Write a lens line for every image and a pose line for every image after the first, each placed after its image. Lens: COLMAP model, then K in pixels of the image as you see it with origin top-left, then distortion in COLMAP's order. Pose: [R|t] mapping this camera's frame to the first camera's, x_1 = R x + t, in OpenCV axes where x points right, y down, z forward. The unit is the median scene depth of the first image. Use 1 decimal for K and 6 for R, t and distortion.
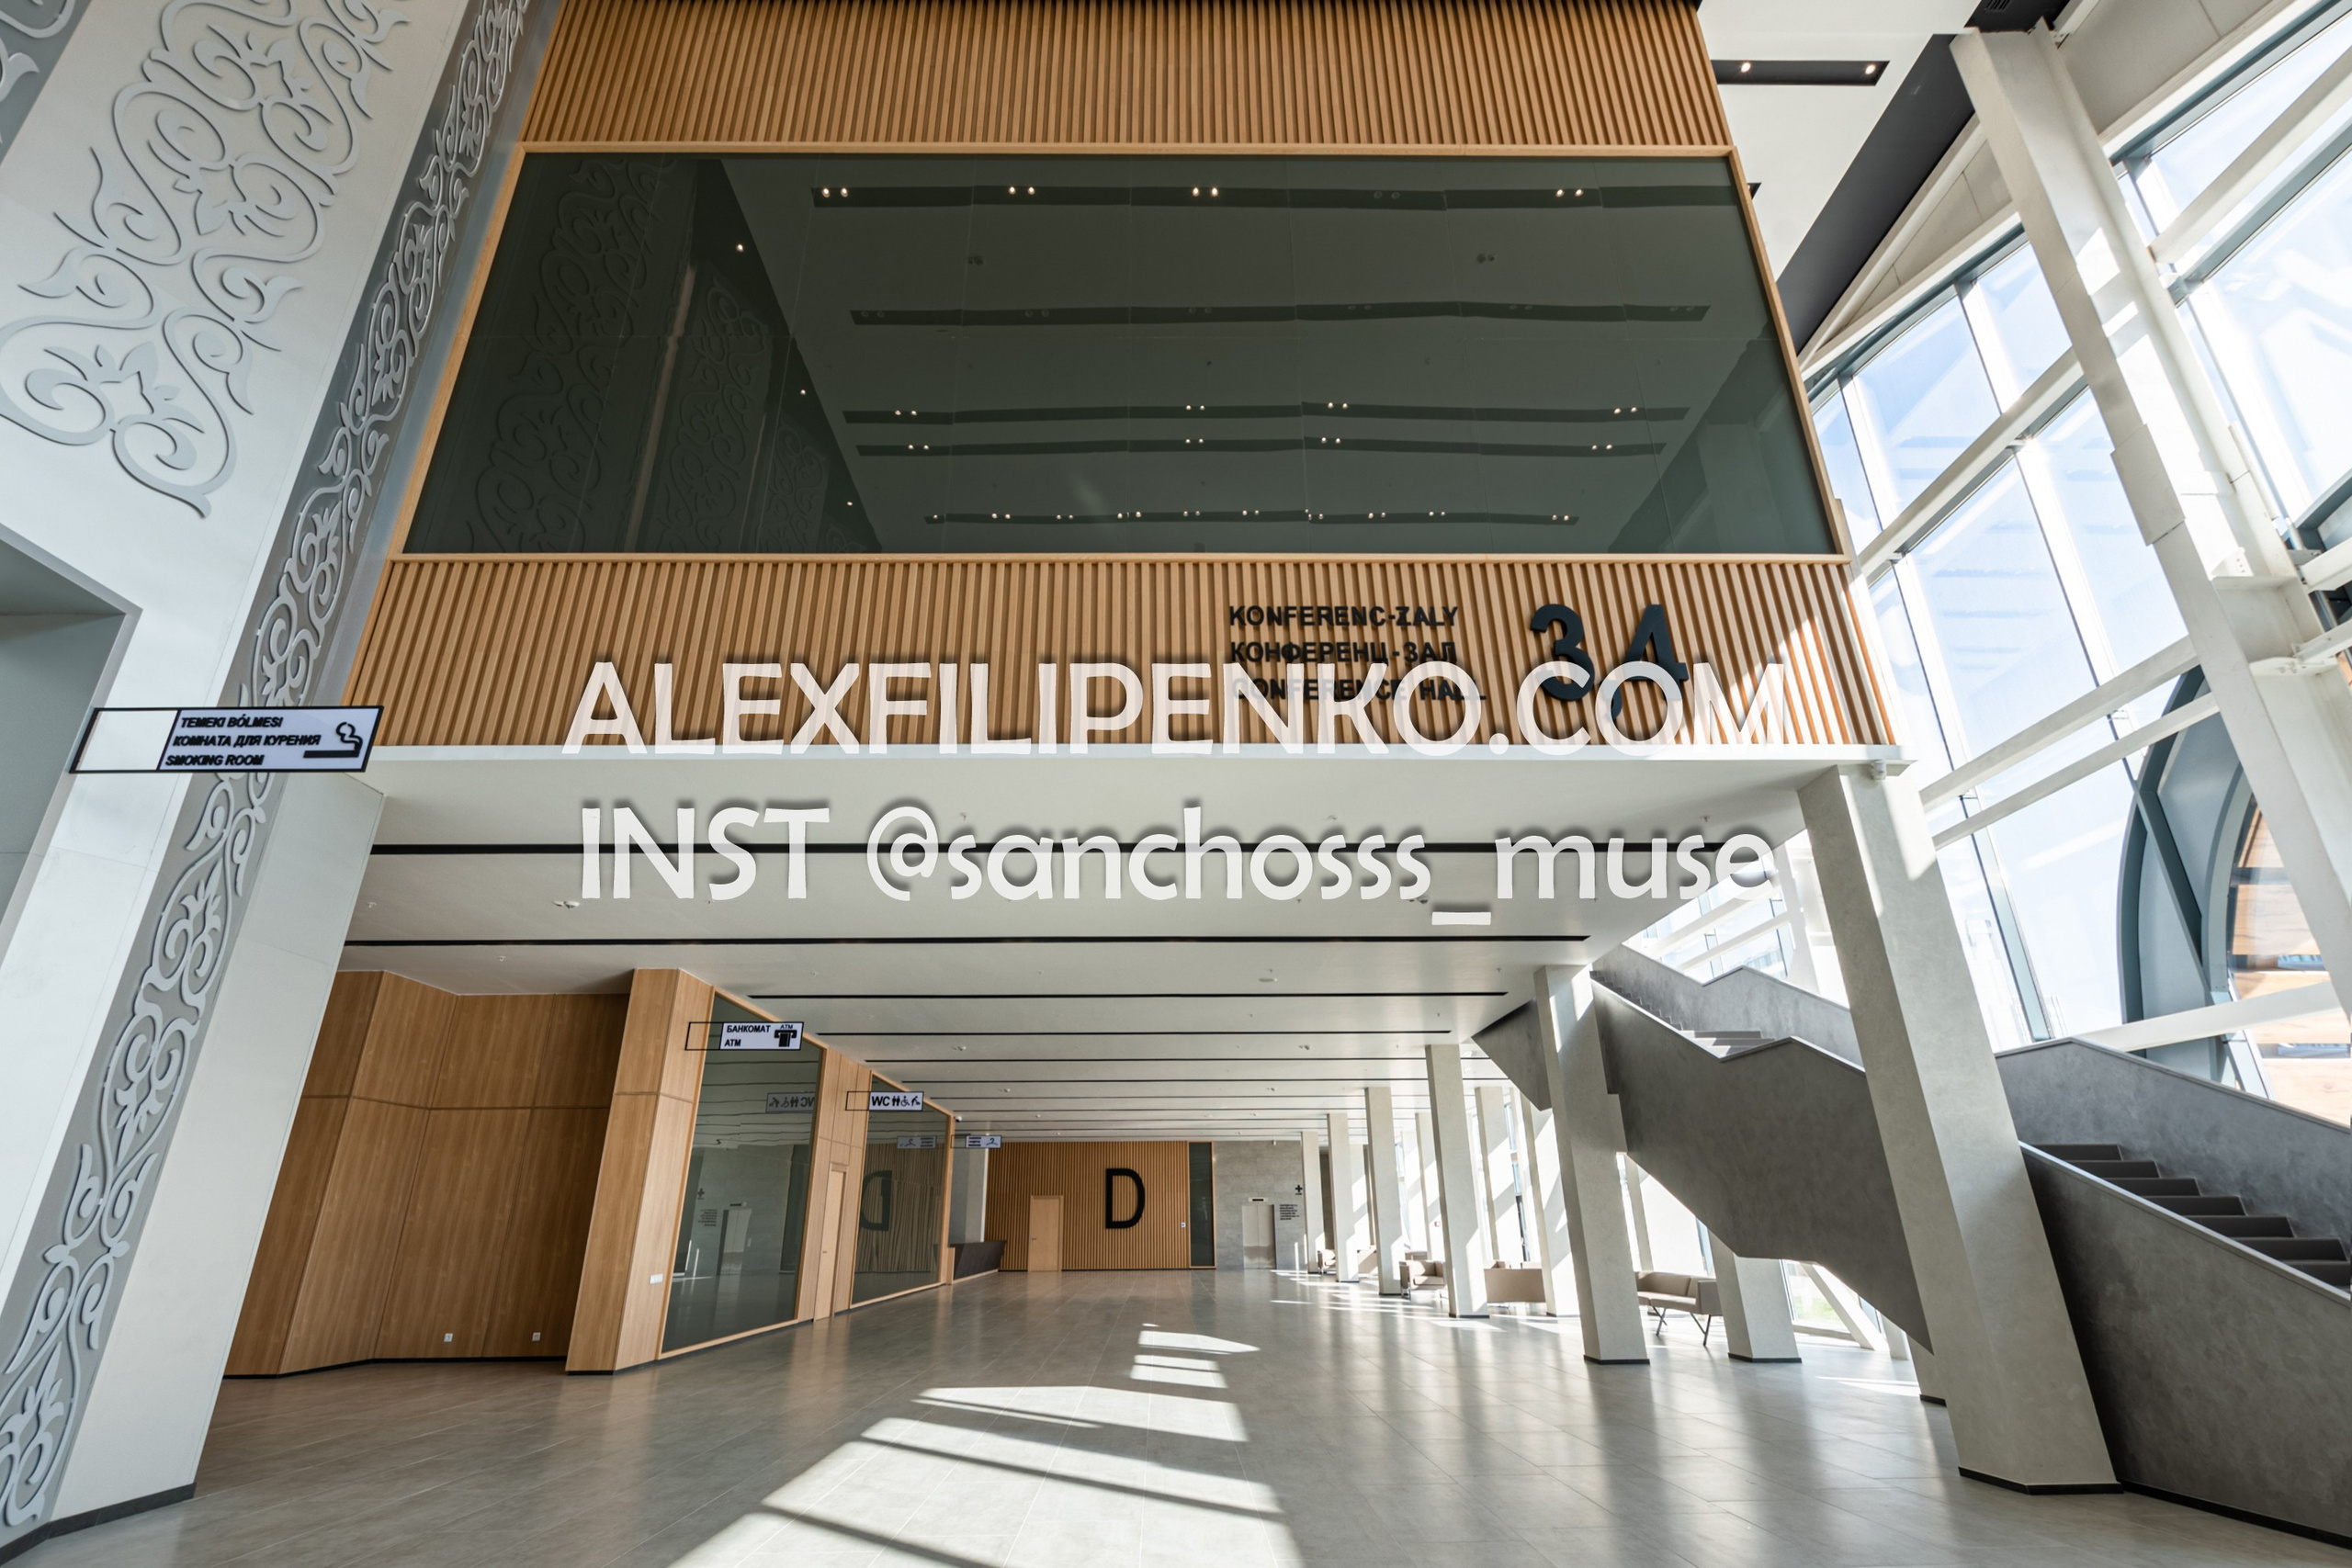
lens RADIAL K [[1075.1, 0, 1188.7], [0, 1075.1, 804.9], [0, 0, 1]] dist [0.007883, -0.002829]
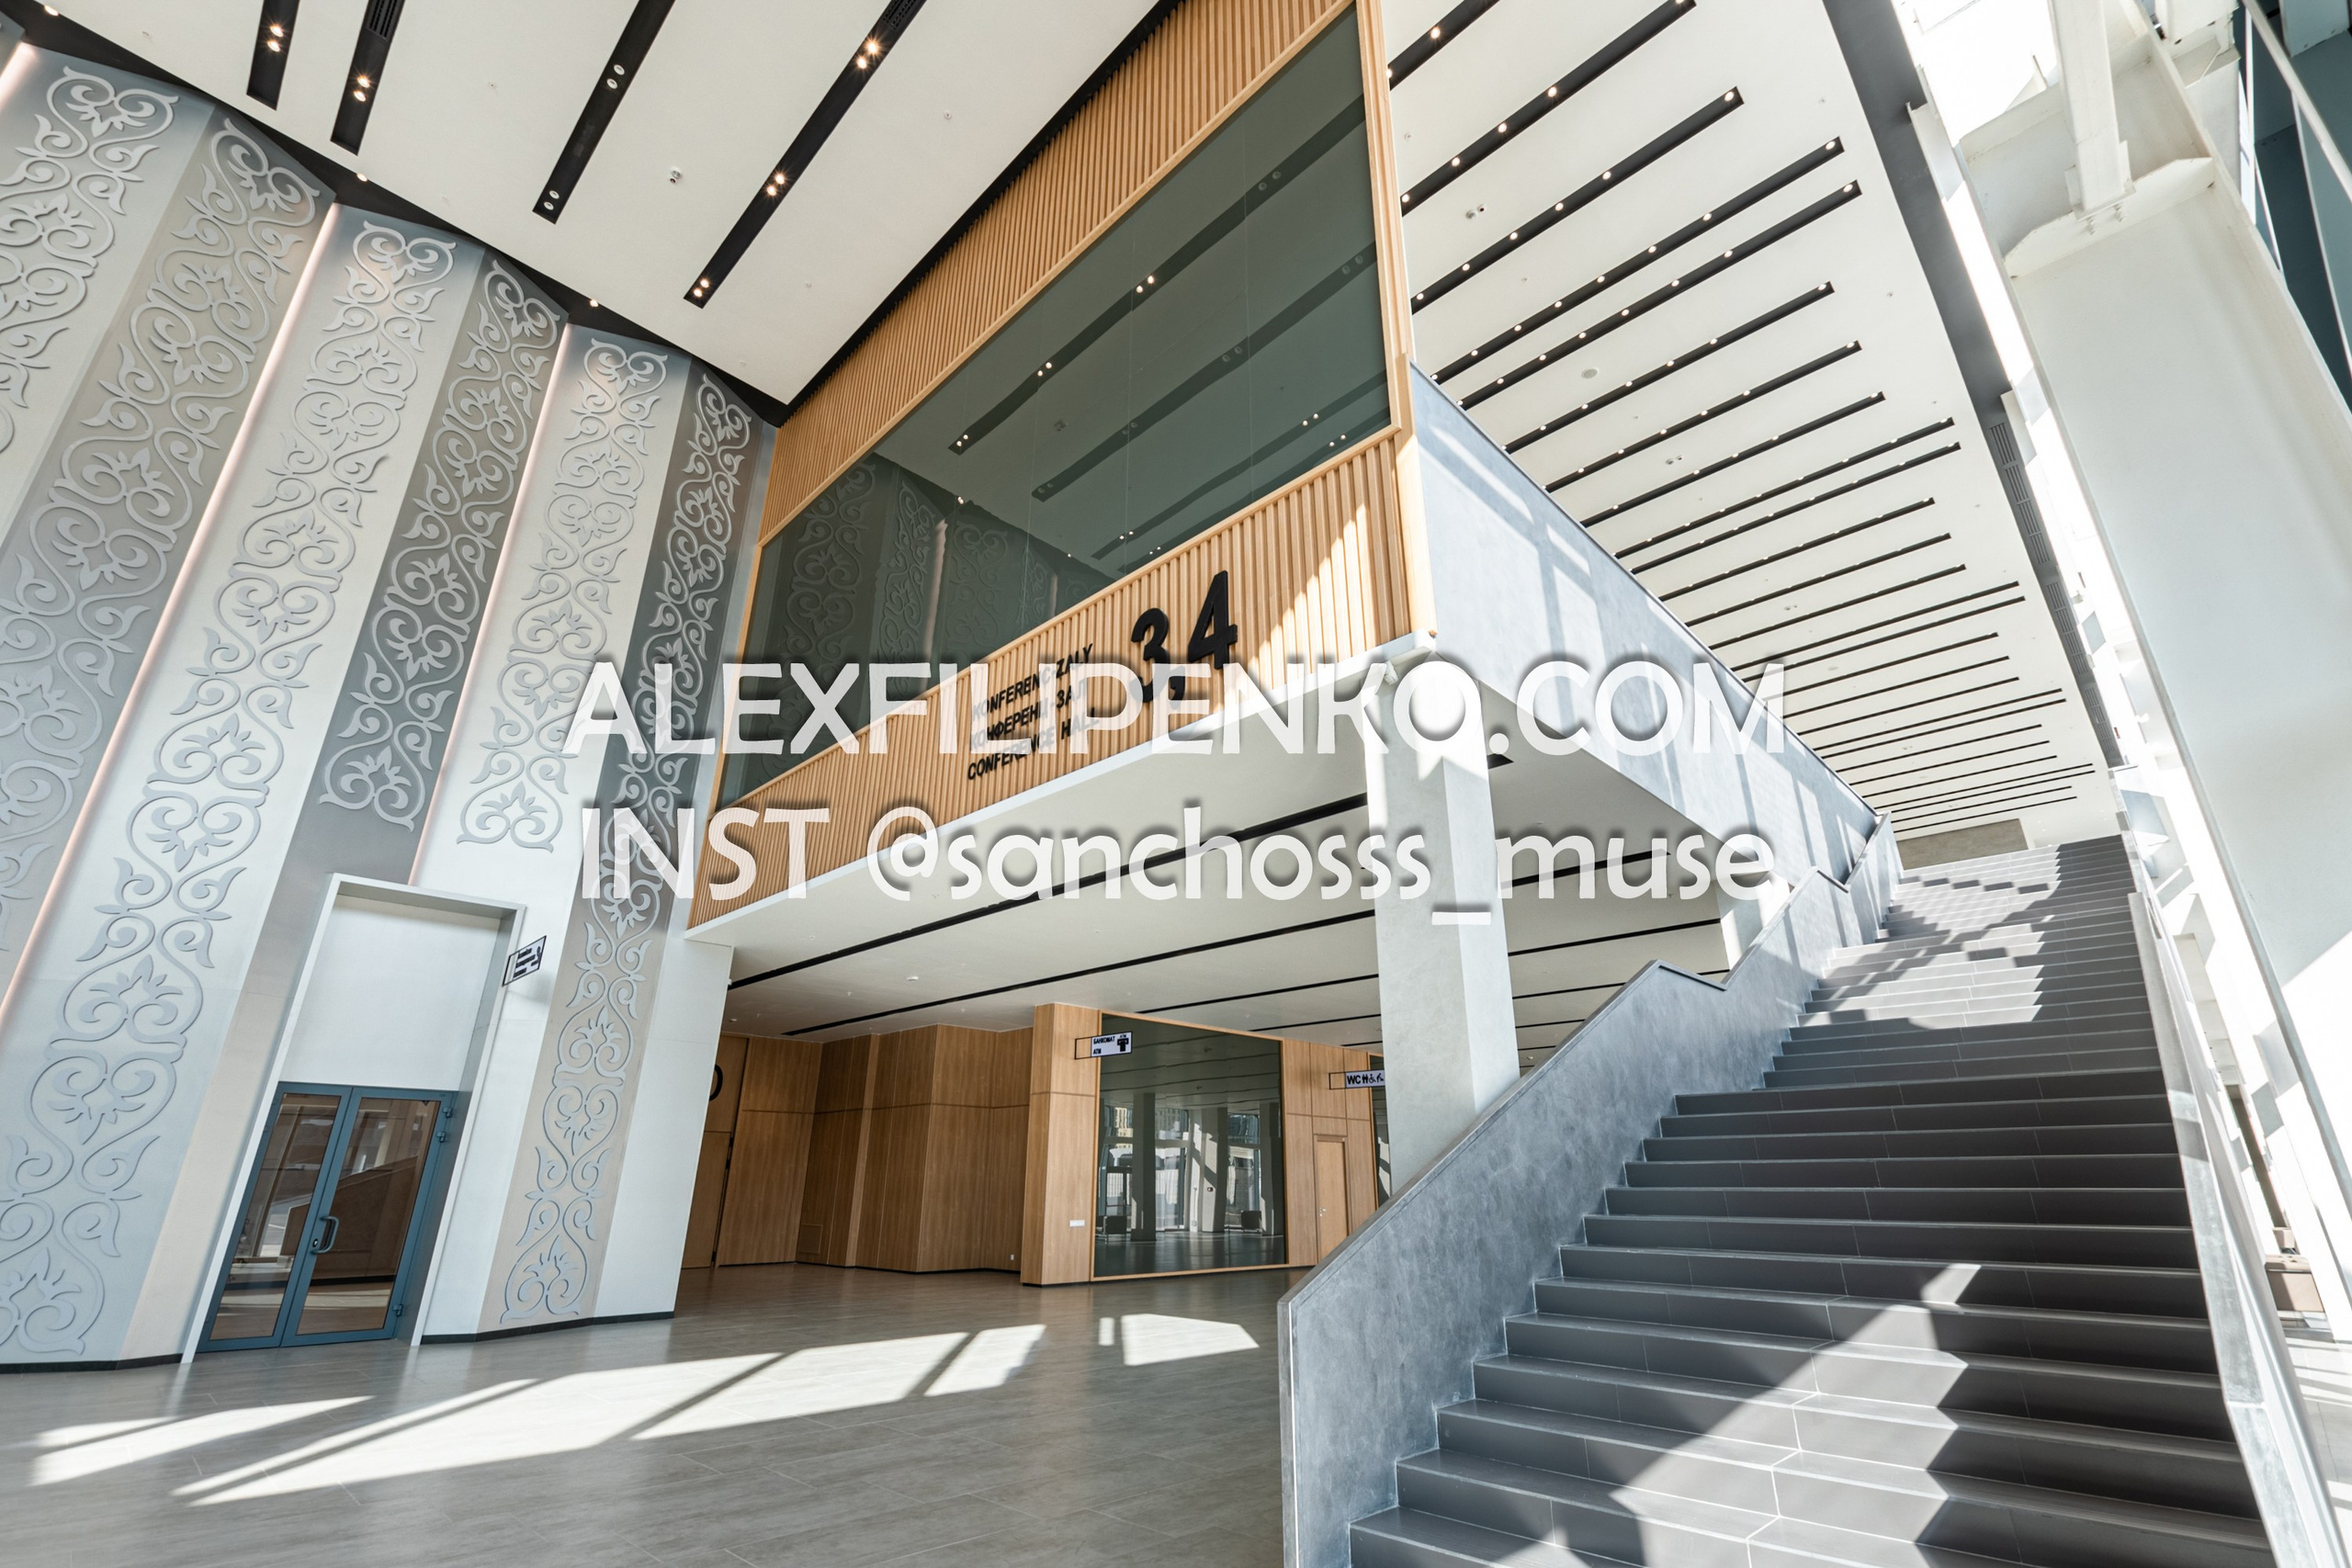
lens RADIAL K [[1036.4, 0, 1172.1], [0, 1036.4, 800.1], [0, 0, 1]] dist [0.010849, -0.001463]
pose [[0.696333, -0.240744, -0.676137, 0.639323], [0.251018, 0.964259, -0.084817, 0.055117], [0.672391, -0.110661, 0.731877, 0.157081]]
